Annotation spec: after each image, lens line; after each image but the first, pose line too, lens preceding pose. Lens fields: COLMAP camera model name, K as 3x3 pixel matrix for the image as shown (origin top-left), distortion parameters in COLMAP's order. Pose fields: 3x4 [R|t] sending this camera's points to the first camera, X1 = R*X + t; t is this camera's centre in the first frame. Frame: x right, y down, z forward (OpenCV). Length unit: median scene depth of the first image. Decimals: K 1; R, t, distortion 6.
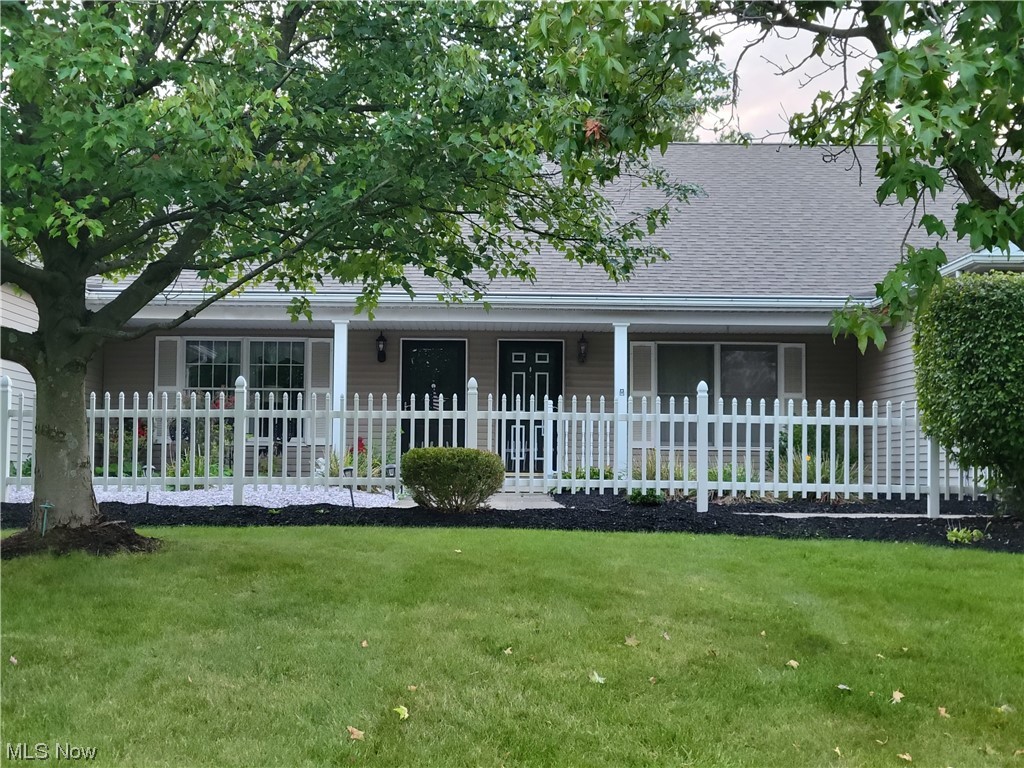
lens RADIAL K [[1351.3, 0, 511.5], [0, 1351.3, 385.2], [0, 0, 1]] dist [0.015563, 0.000000]
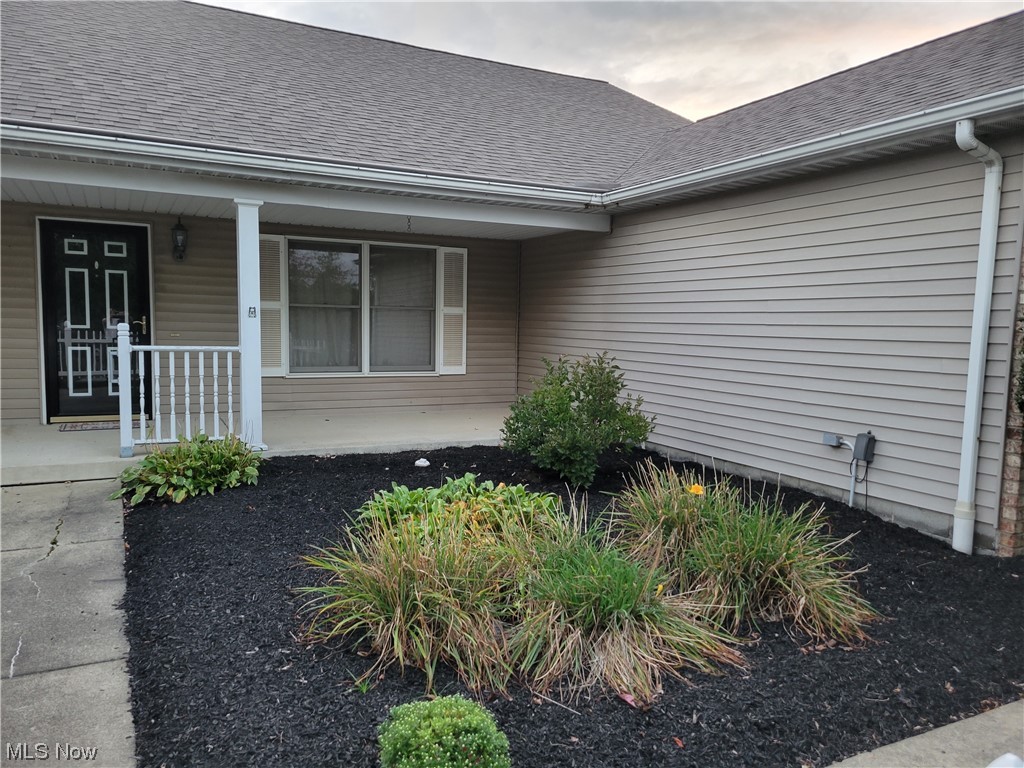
lens RADIAL K [[767.0, 0, 510.3], [0, 767.0, 391.3], [0, 0, 1]] dist [0.054937, -0.033979]
pose [[0.895518, -0.032522, 0.443835, 0.024884], [-0.036846, 0.988483, 0.146776, -0.014124], [-0.443497, -0.147794, 0.884006, 0.550903]]
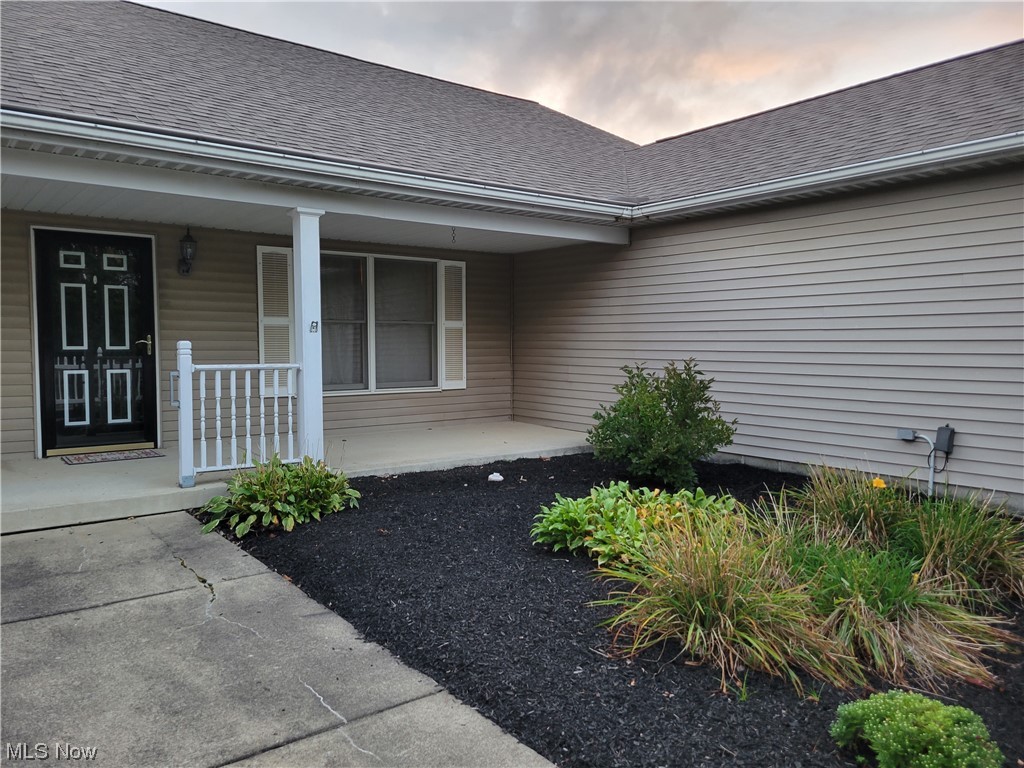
lens RADIAL K [[767.0, 0, 512.6], [0, 767.0, 382.0], [0, 0, 1]] dist [0.054937, -0.033979]
pose [[0.799996, -0.042694, 0.598485, -0.048203], [-0.026628, 0.993956, 0.106500, -0.008300], [-0.599414, -0.101136, 0.794024, 0.598051]]
